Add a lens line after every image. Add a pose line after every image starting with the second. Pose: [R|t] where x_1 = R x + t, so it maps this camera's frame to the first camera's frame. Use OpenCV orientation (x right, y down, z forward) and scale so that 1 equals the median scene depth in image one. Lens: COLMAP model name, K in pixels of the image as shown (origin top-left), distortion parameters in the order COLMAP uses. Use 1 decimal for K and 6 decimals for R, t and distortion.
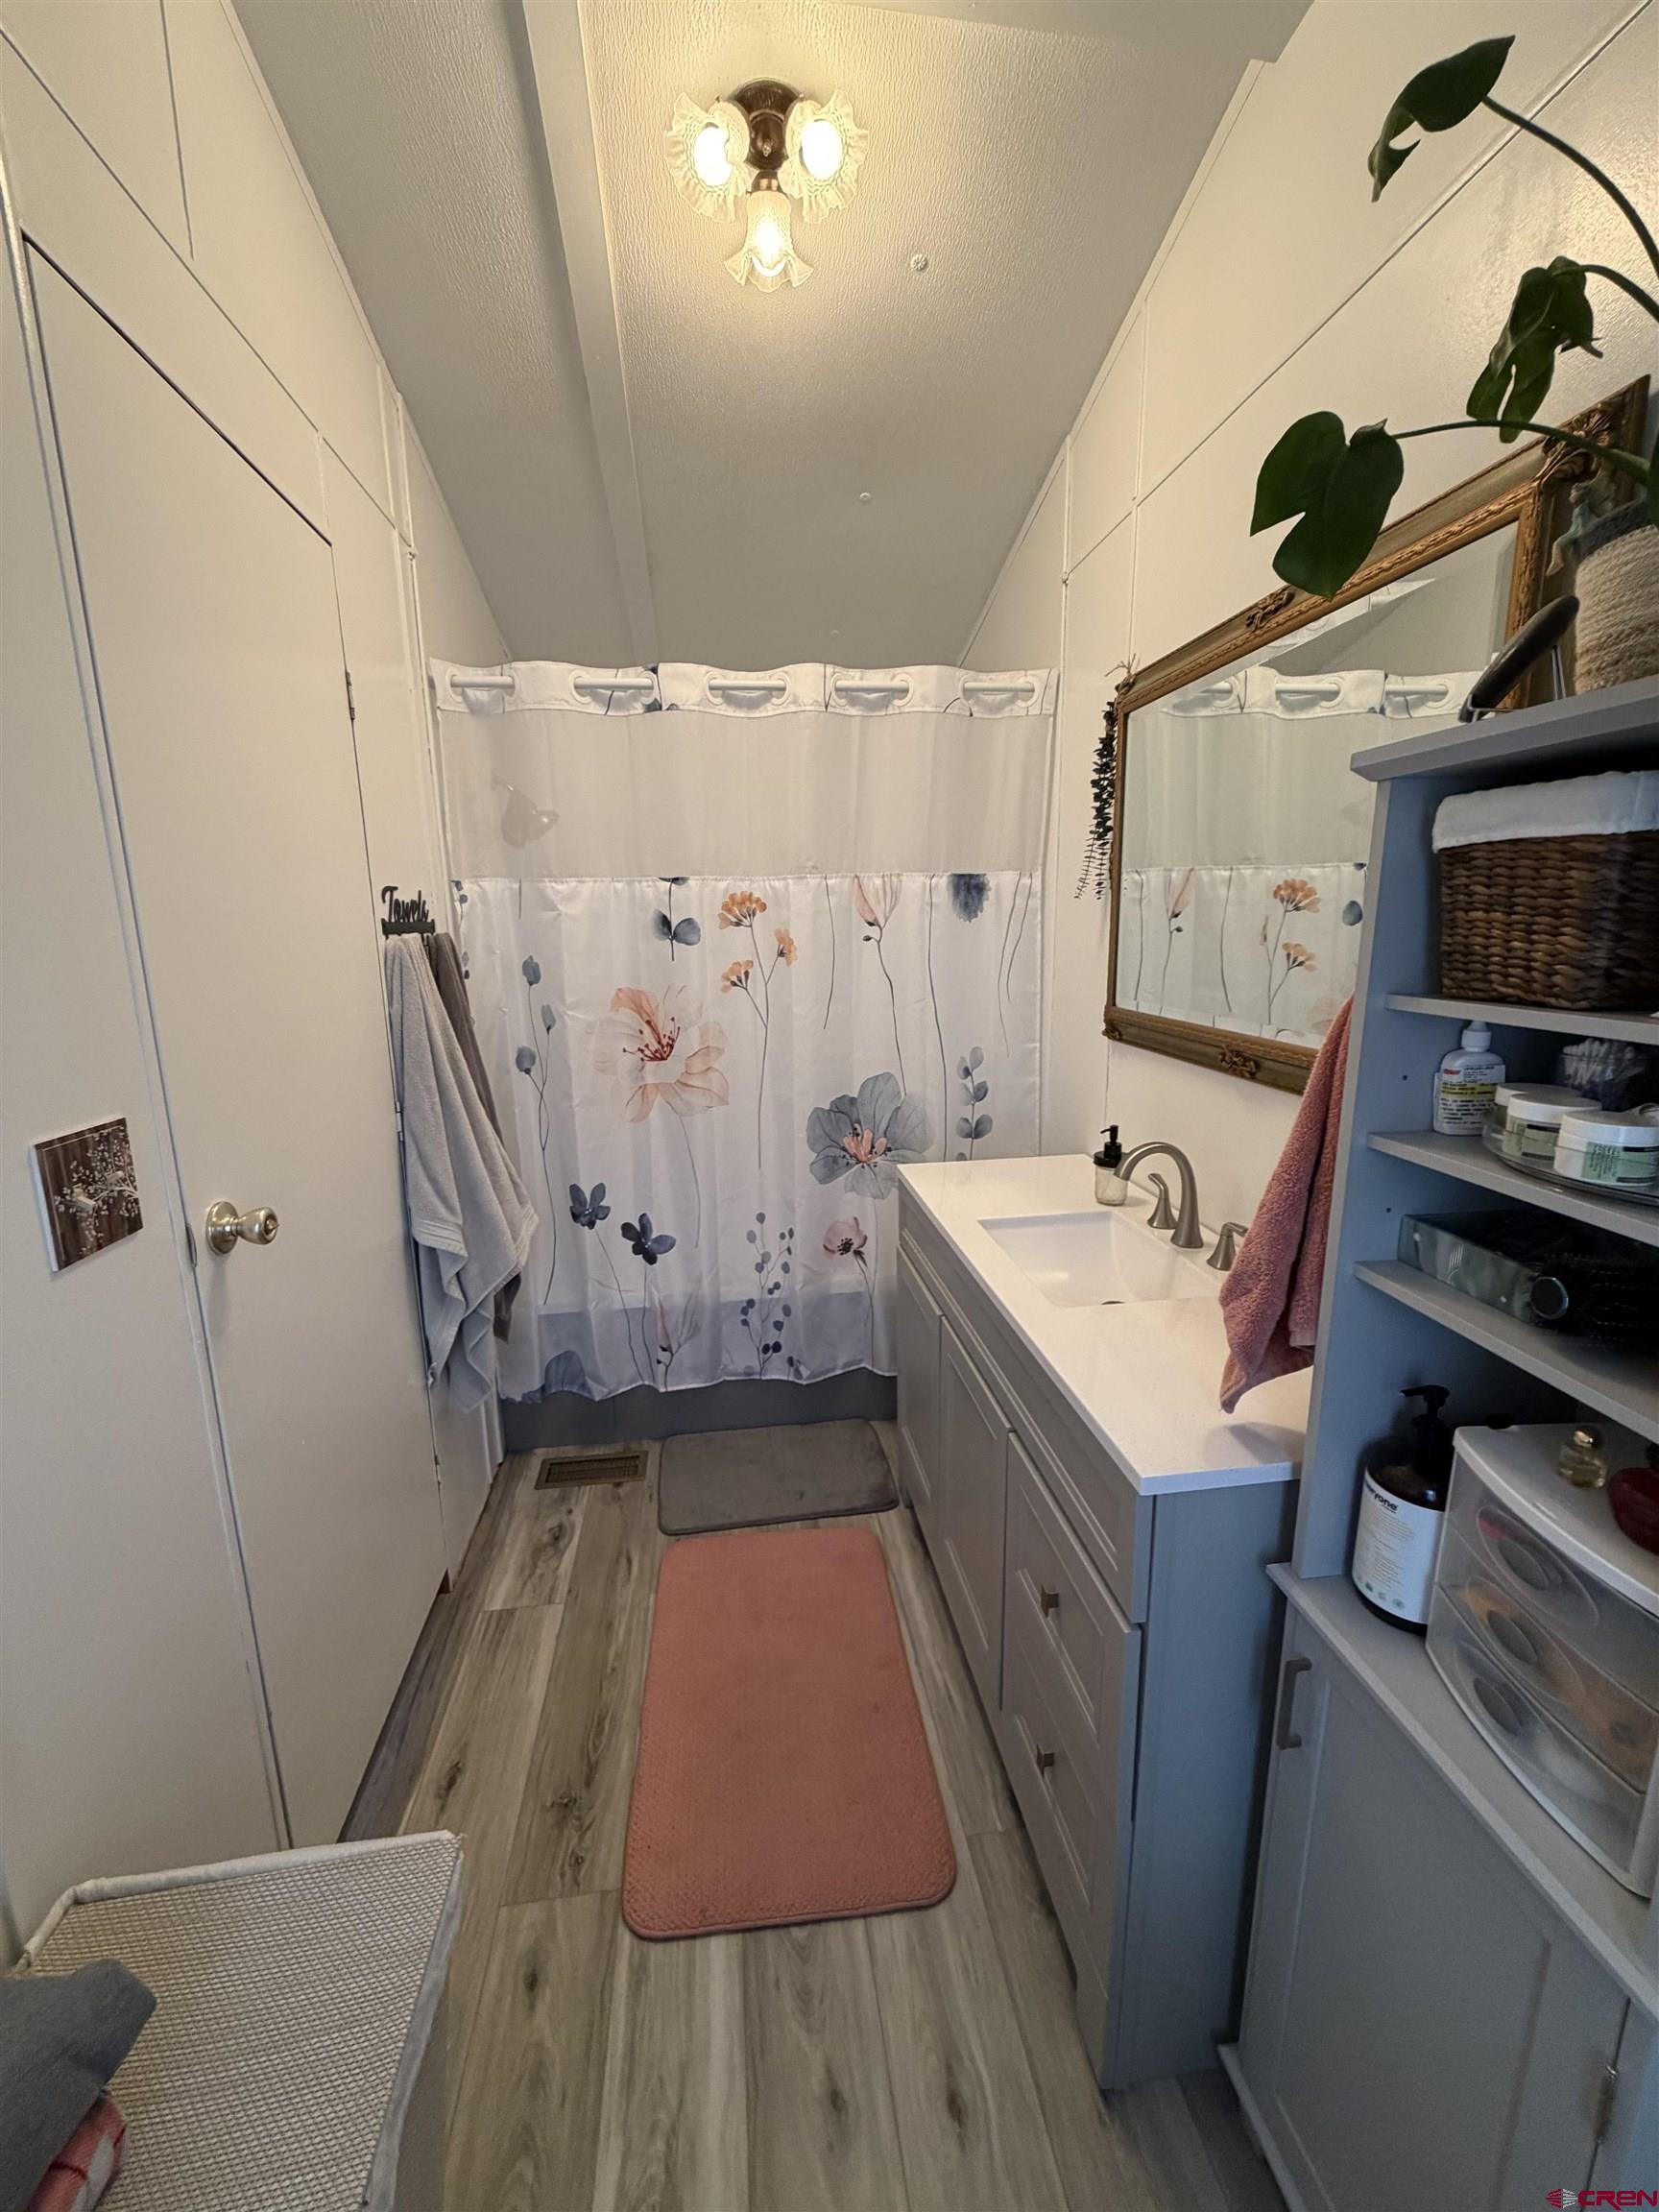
lens RADIAL K [[881.3, 0, 833.2], [0, 881.3, 1106.2], [0, 0, 1]] dist [0.001189, 0.000075]
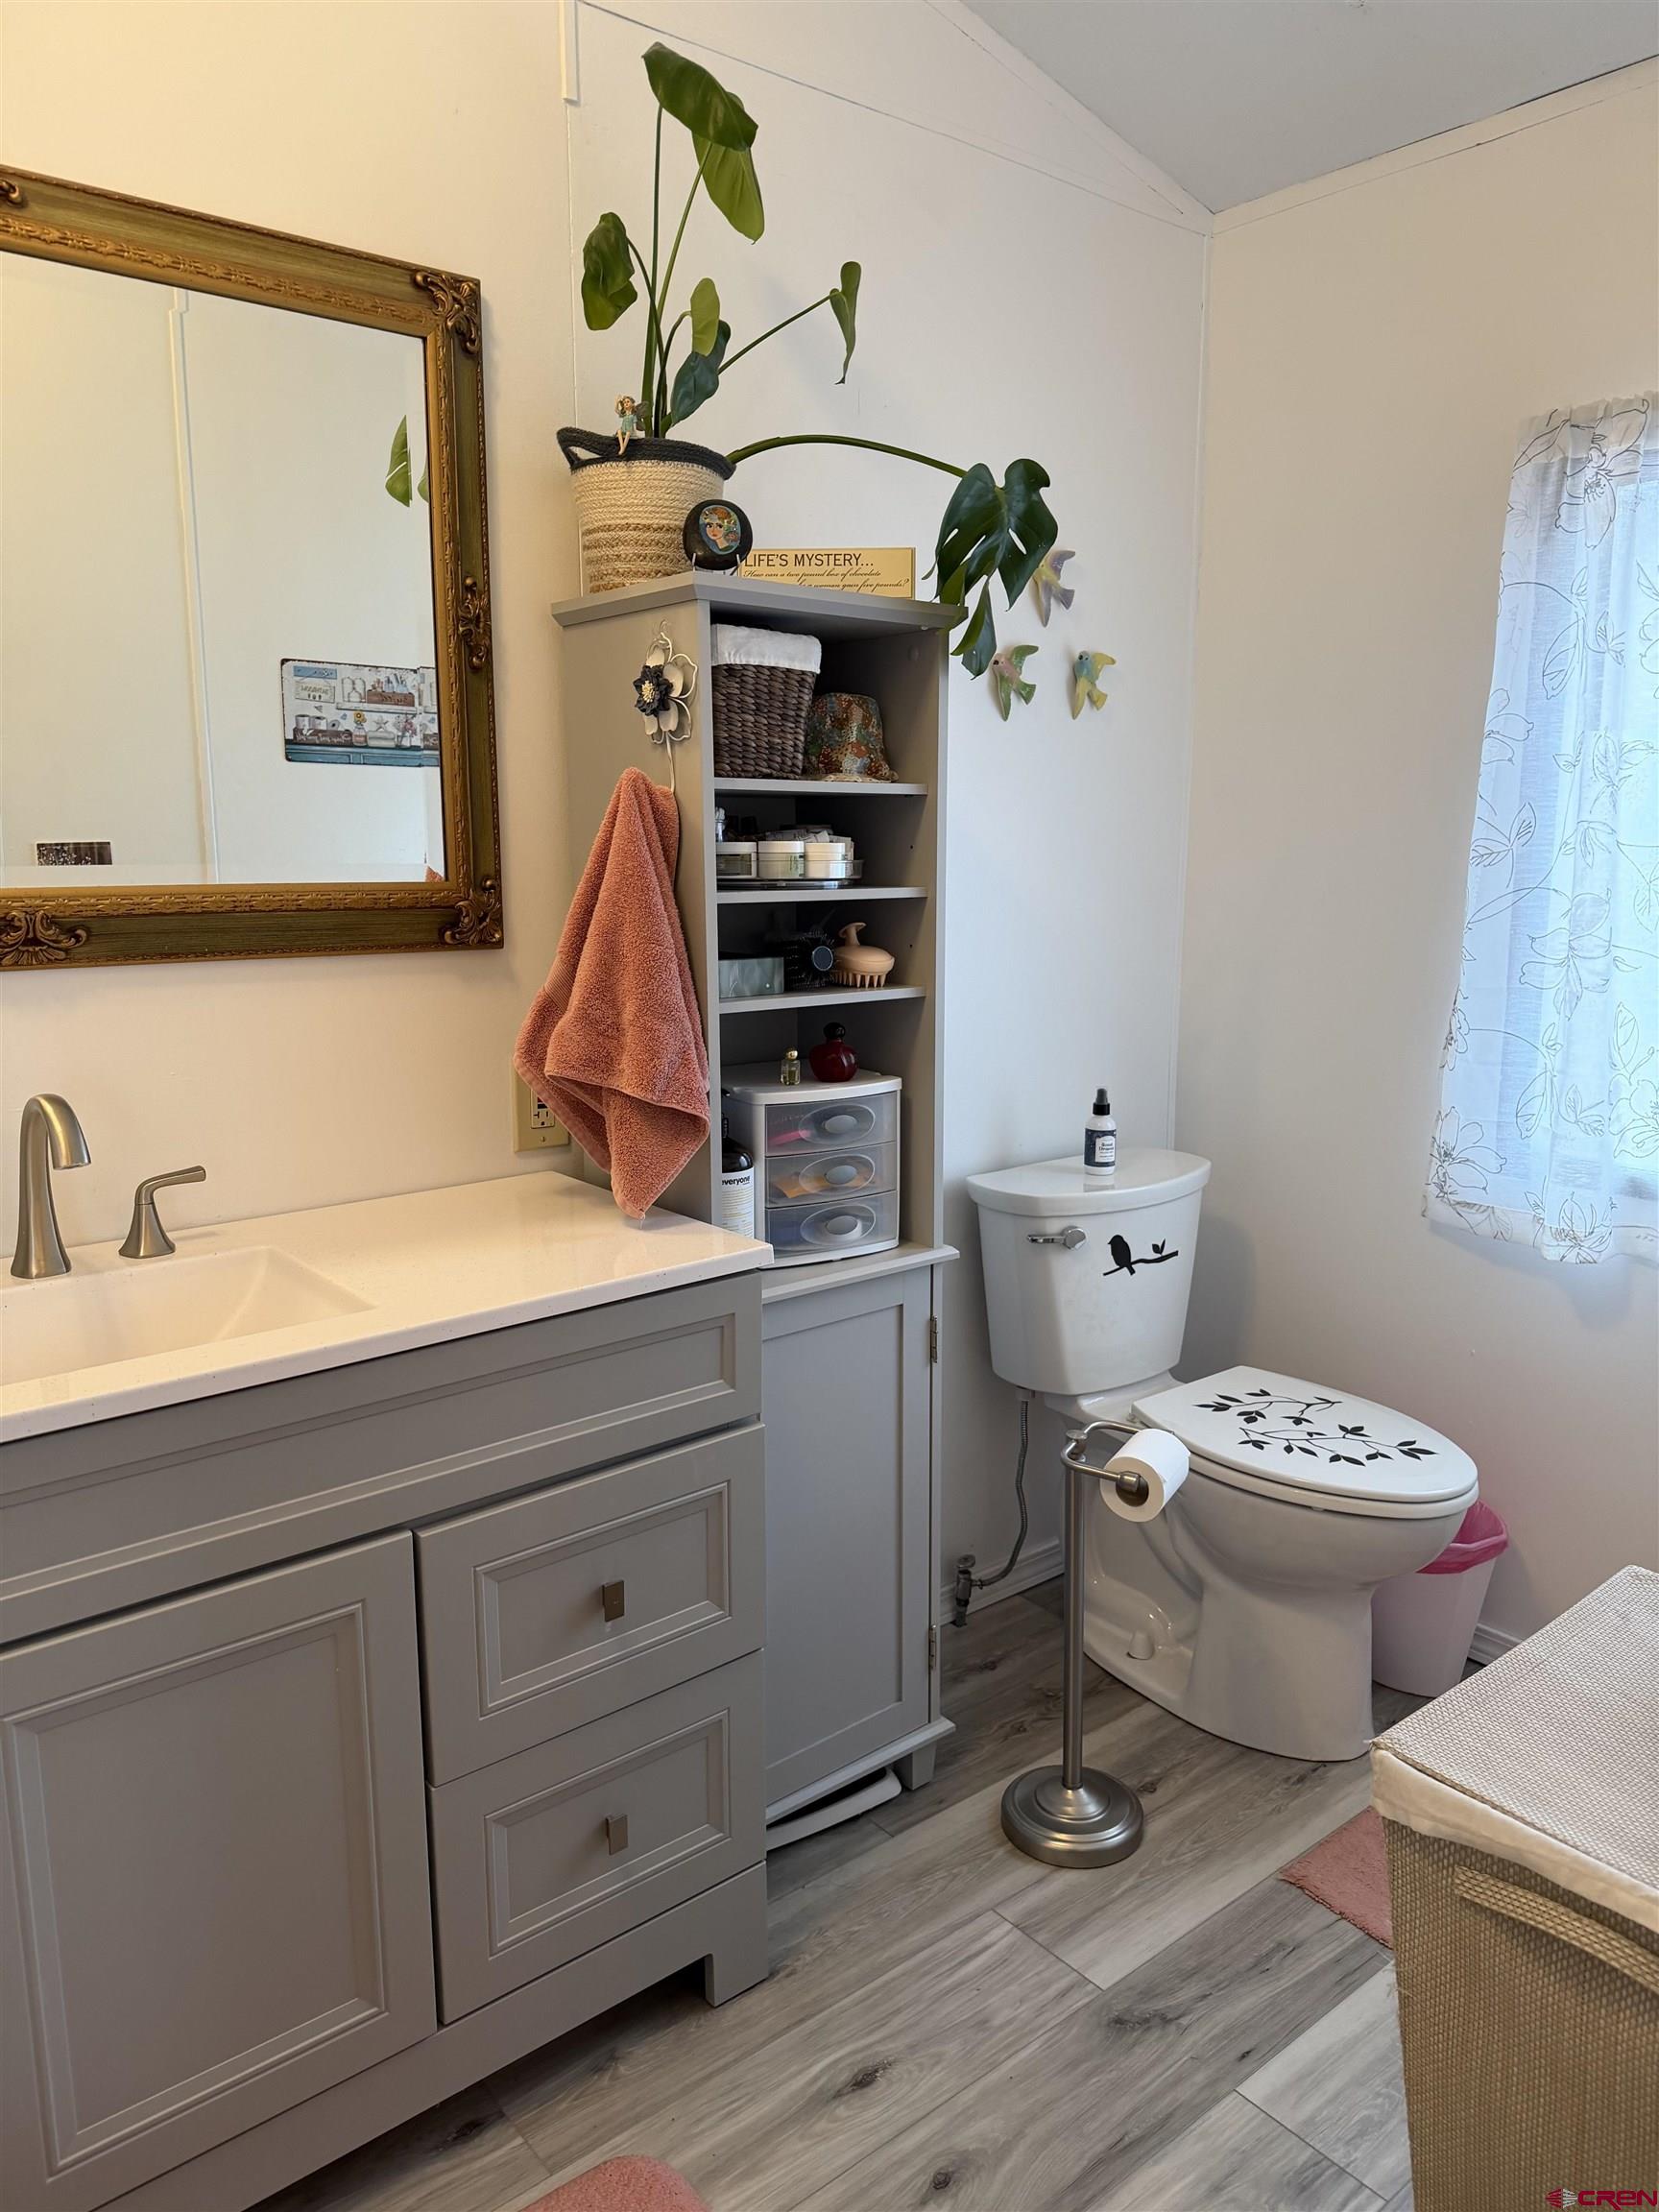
lens RADIAL K [[1555.2, 0, 830.3], [0, 1555.2, 1105.2], [0, 0, 1]] dist [0.002015, 0.000261]
pose [[-0.533189, -0.128357, 0.836202, -1.359724], [0.176830, 0.949681, 0.258528, -0.222346], [-0.827309, 0.285710, -0.483662, 2.051939]]
